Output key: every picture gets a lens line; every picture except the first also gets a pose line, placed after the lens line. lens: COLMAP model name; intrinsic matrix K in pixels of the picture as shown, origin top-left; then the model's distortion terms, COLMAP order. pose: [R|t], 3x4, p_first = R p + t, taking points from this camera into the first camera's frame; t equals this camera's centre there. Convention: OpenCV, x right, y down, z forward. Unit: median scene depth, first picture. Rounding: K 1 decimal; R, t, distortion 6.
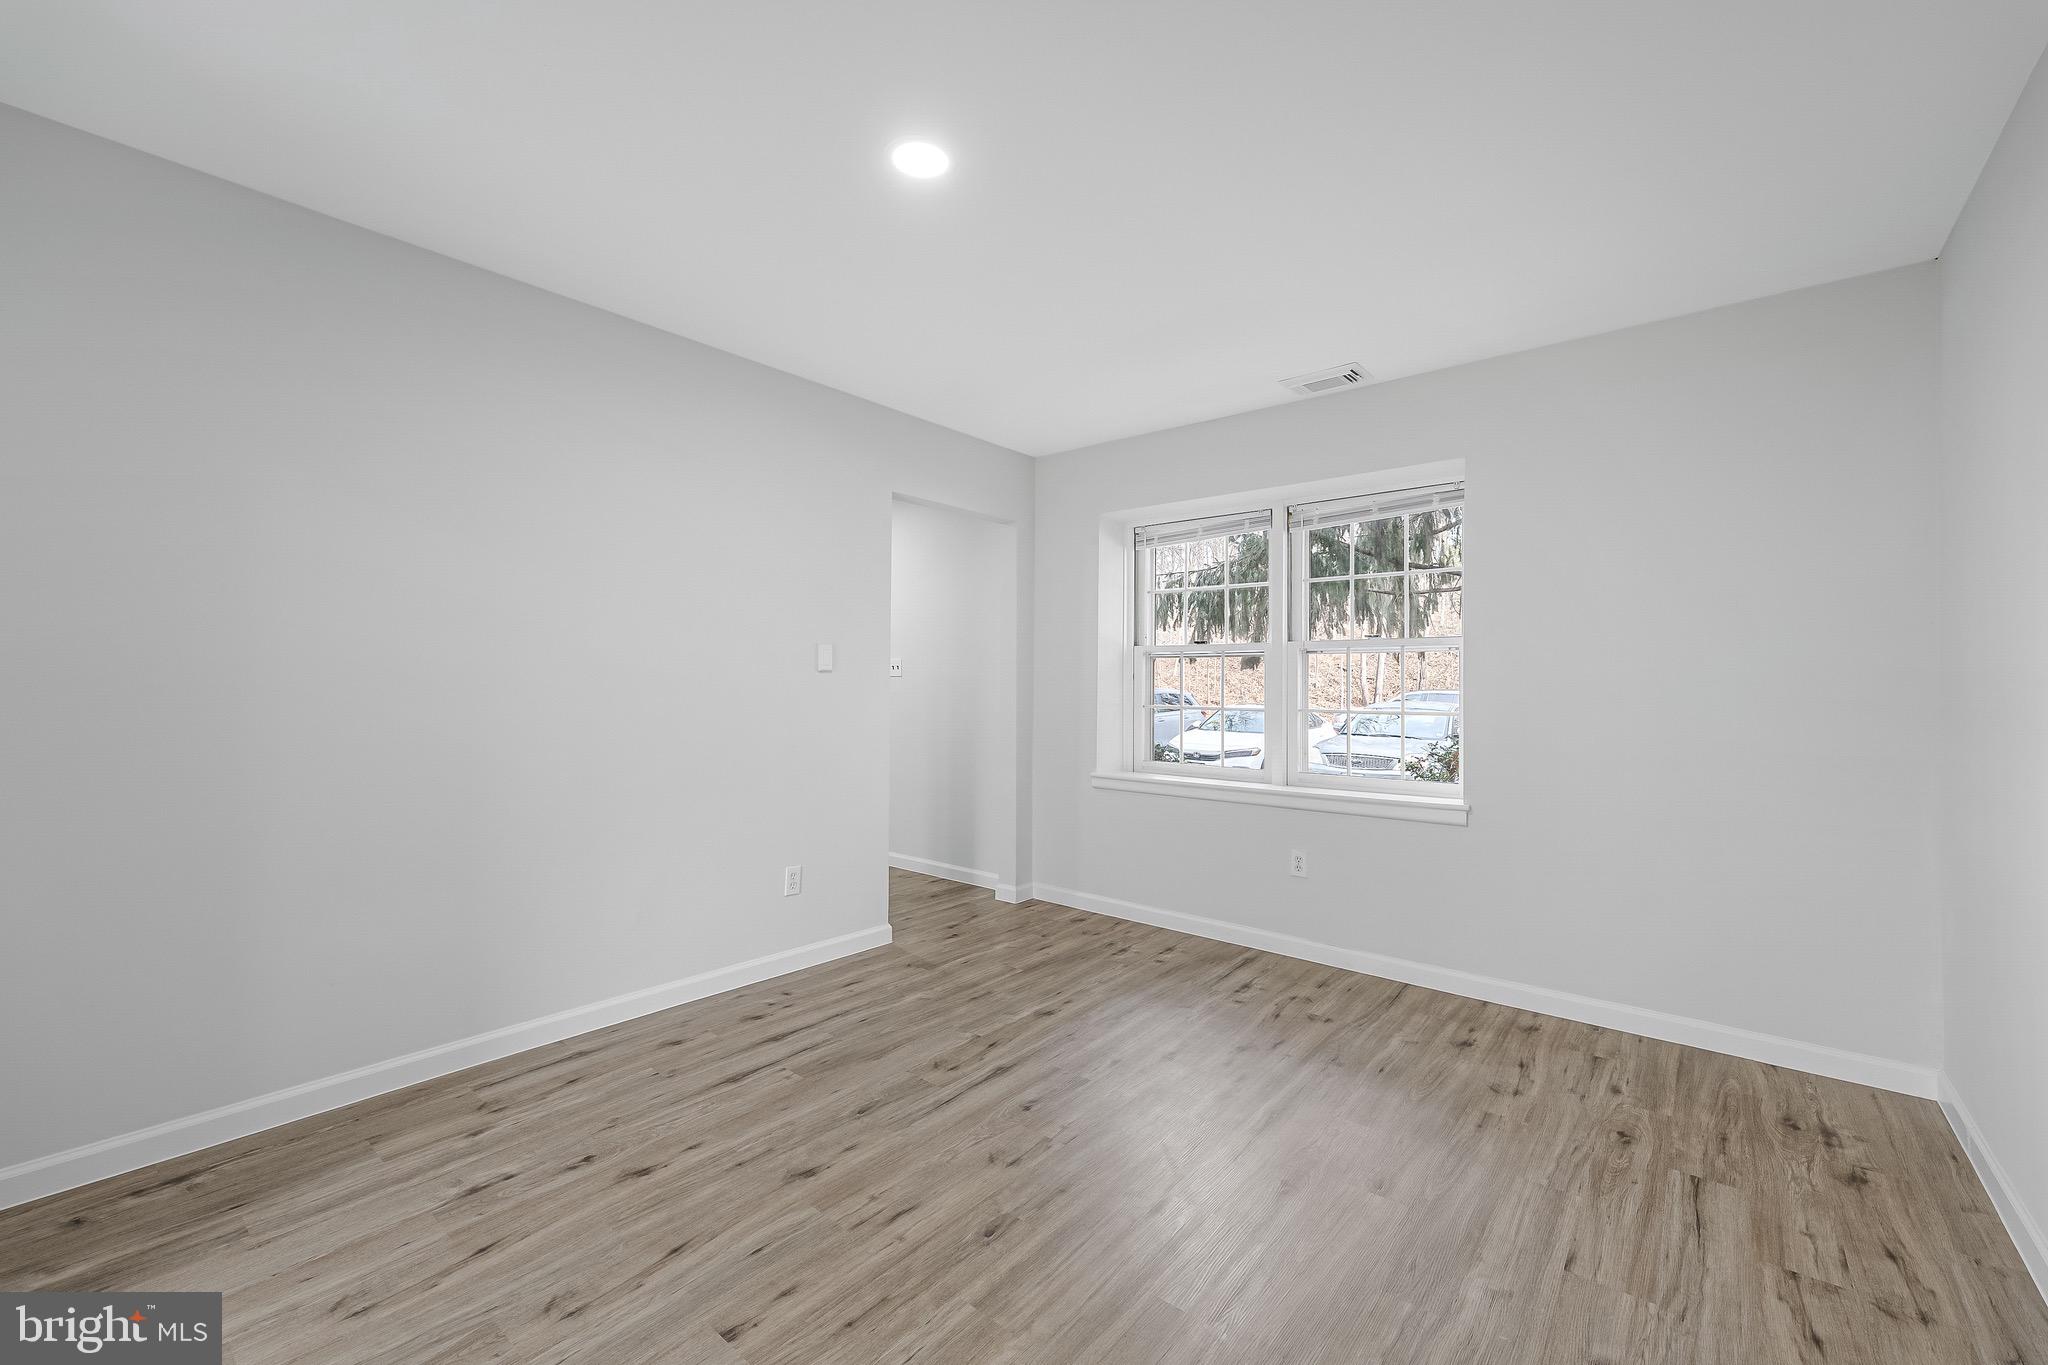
lens RADIAL K [[821.1, 0, 1032.6], [0, 821.1, 675.8], [0, 0, 1]] dist [0.000605, -0.000101]
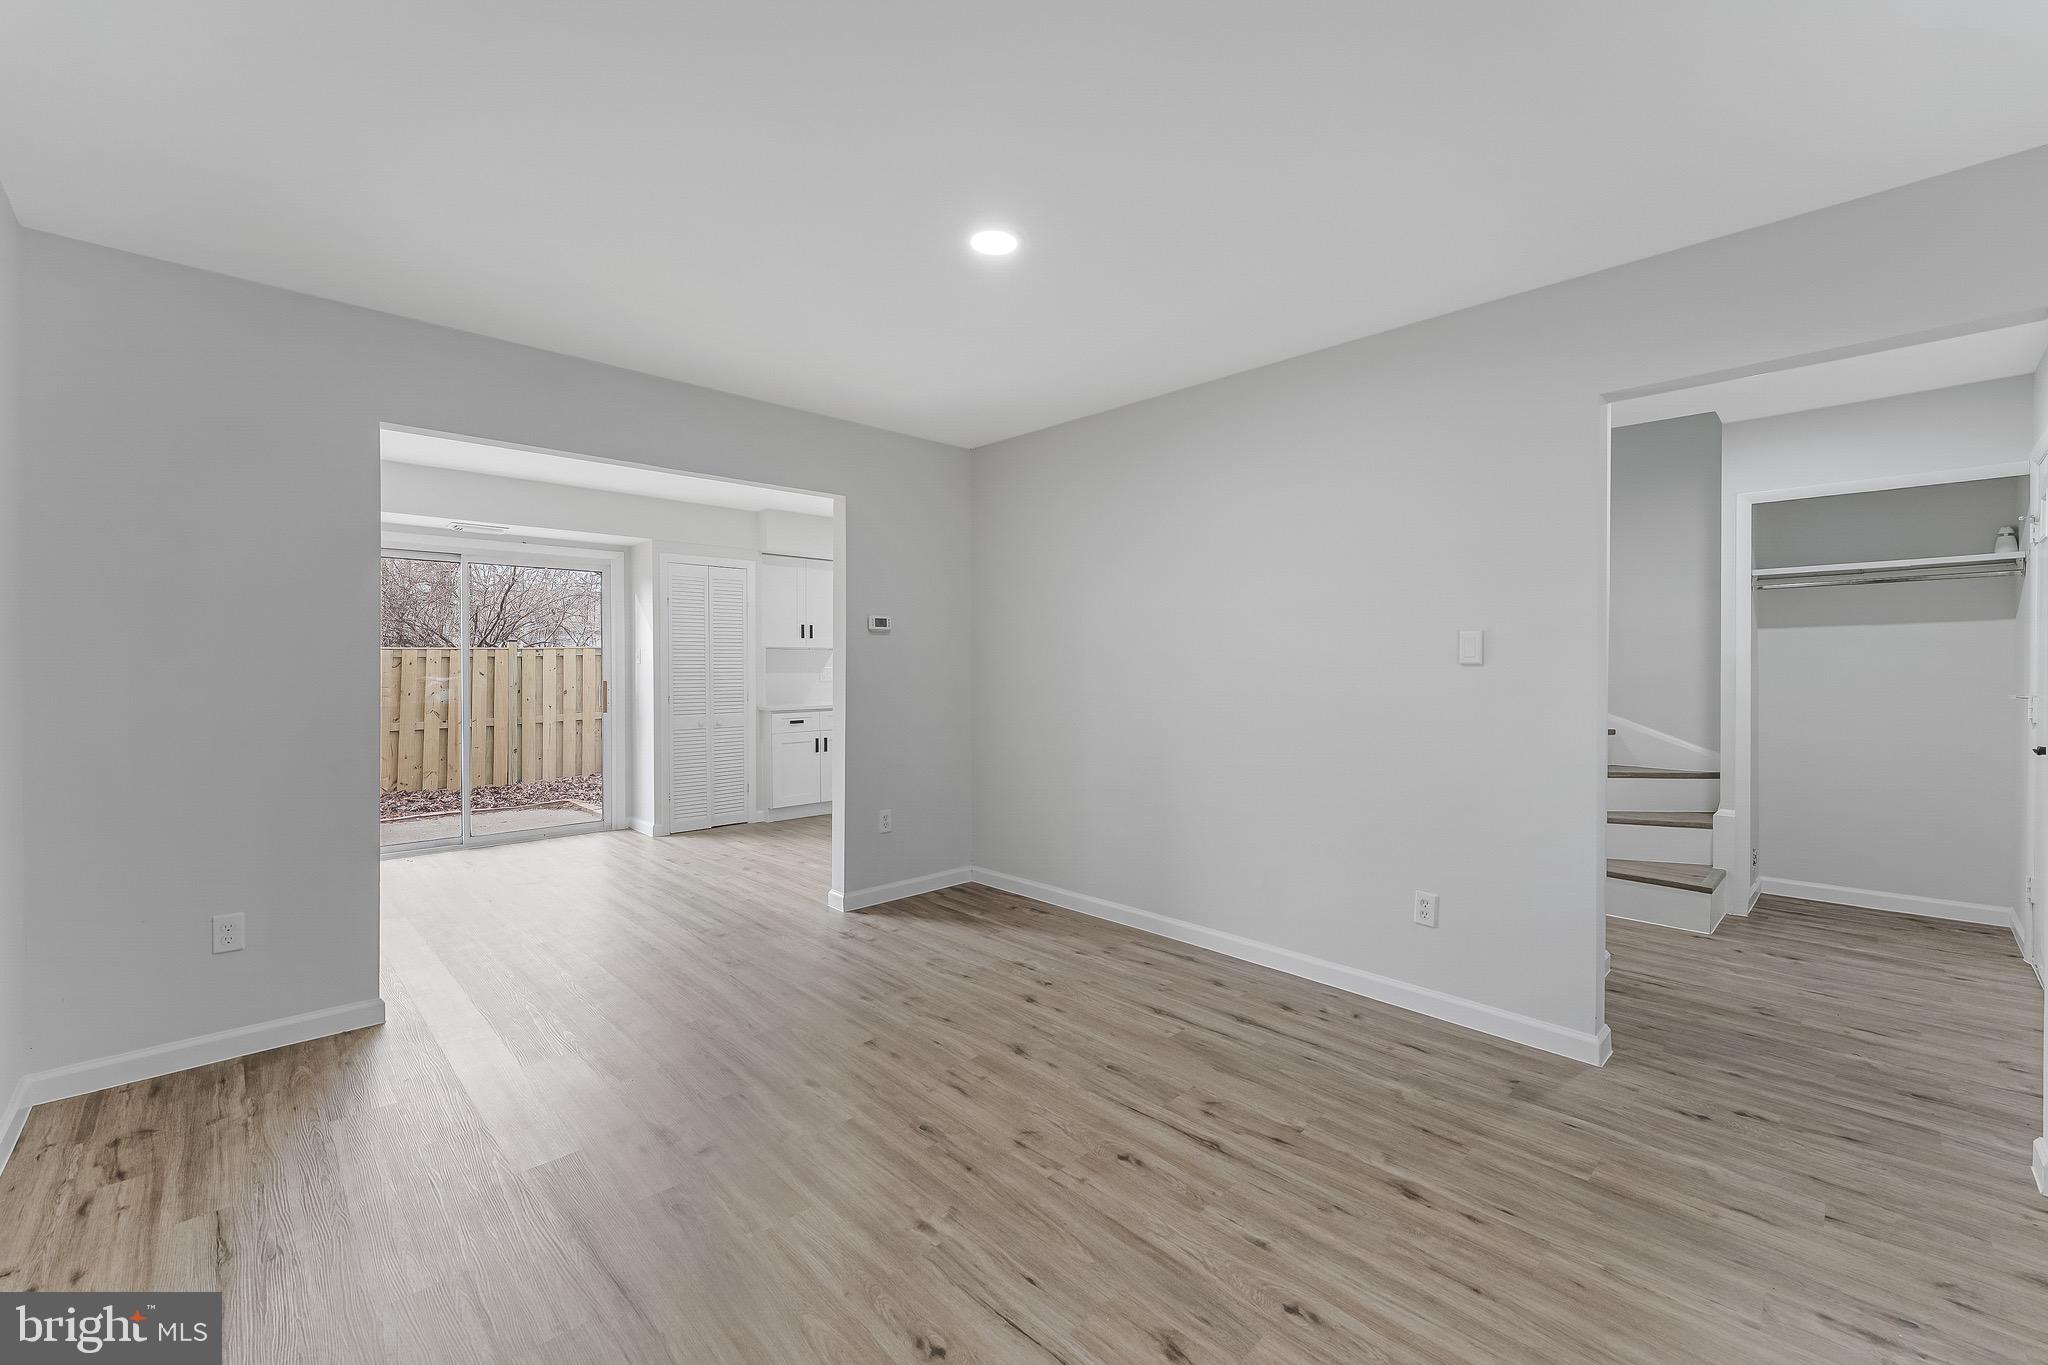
lens RADIAL K [[821.1, 0, 1032.6], [0, 821.1, 675.8], [0, 0, 1]] dist [0.000605, -0.000101]
pose [[-0.097625, 0.002421, -0.995220, 0.774521], [0.005287, 0.999984, 0.001914, 0.001401], [0.995209, -0.005075, -0.097636, 0.865071]]
